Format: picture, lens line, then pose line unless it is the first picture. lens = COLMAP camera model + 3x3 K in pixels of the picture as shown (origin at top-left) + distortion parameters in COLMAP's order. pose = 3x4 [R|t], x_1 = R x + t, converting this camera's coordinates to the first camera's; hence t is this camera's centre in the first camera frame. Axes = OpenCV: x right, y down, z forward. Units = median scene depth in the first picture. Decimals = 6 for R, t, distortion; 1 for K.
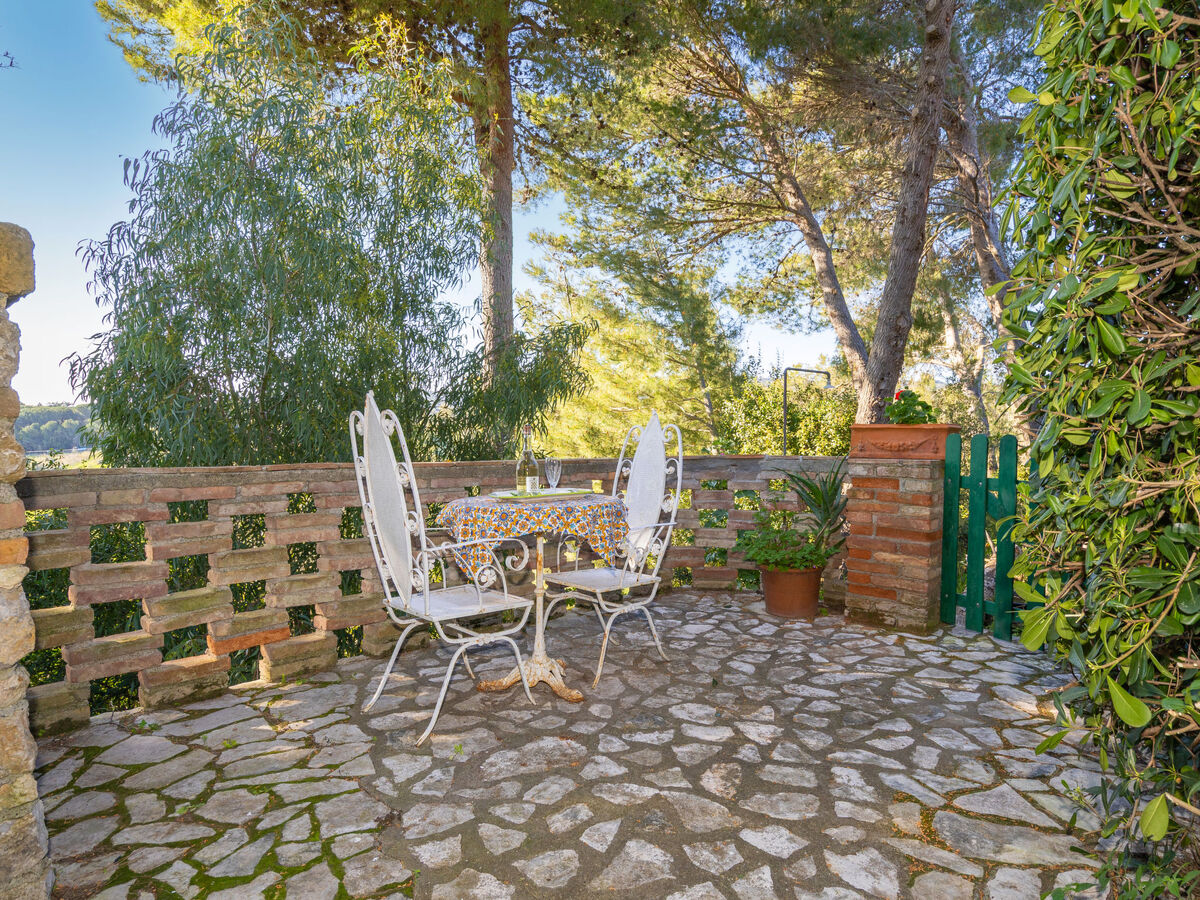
lens RADIAL K [[687.7, 0, 600.0], [0, 687.7, 450.0], [0, 0, 1]] dist [-0.000721, -0.001140]
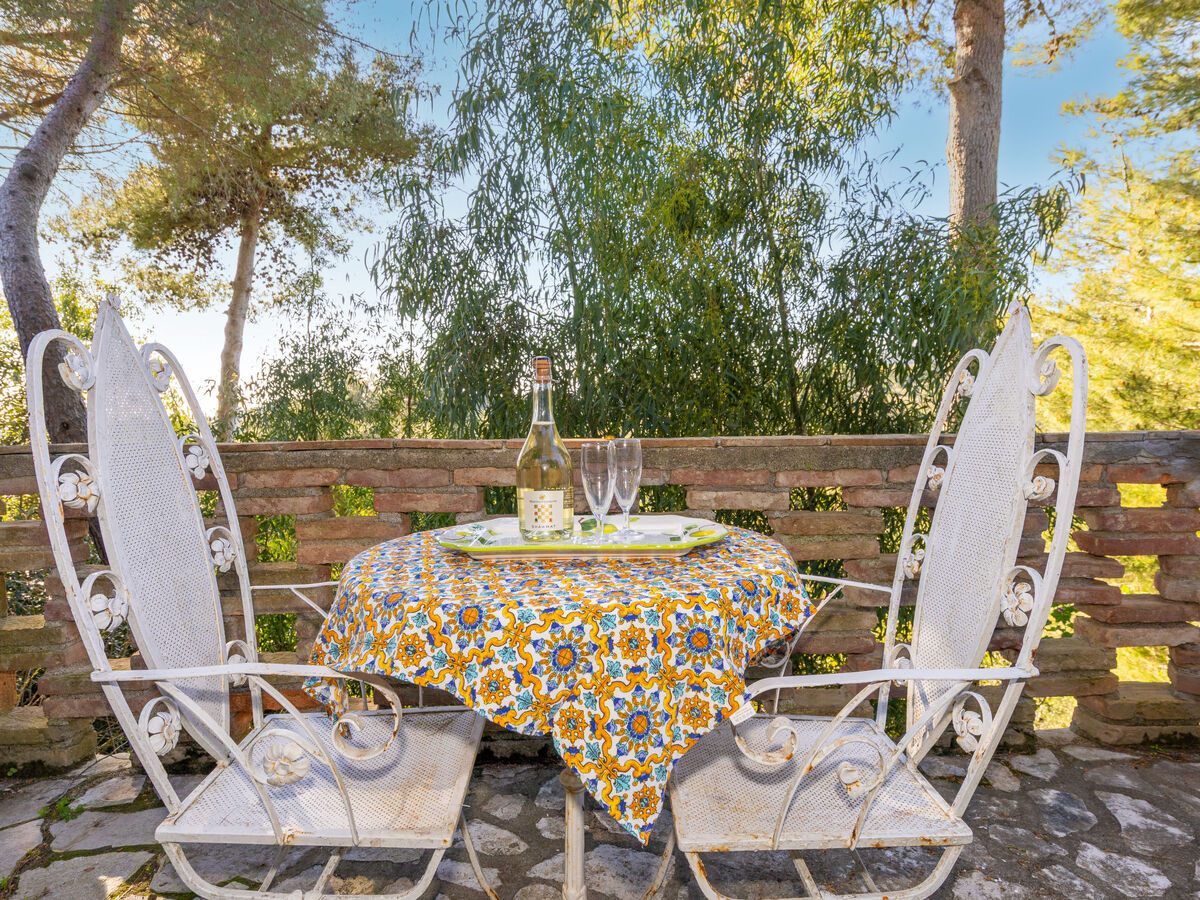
lens RADIAL K [[687.7, 0, 600.0], [0, 687.7, 450.0], [0, 0, 1]] dist [-0.000721, -0.001140]
pose [[0.735095, 0.033140, -0.677154, 0.256853], [0.004699, 0.998532, 0.053970, -0.006845], [0.677948, -0.042855, 0.733860, 1.010391]]
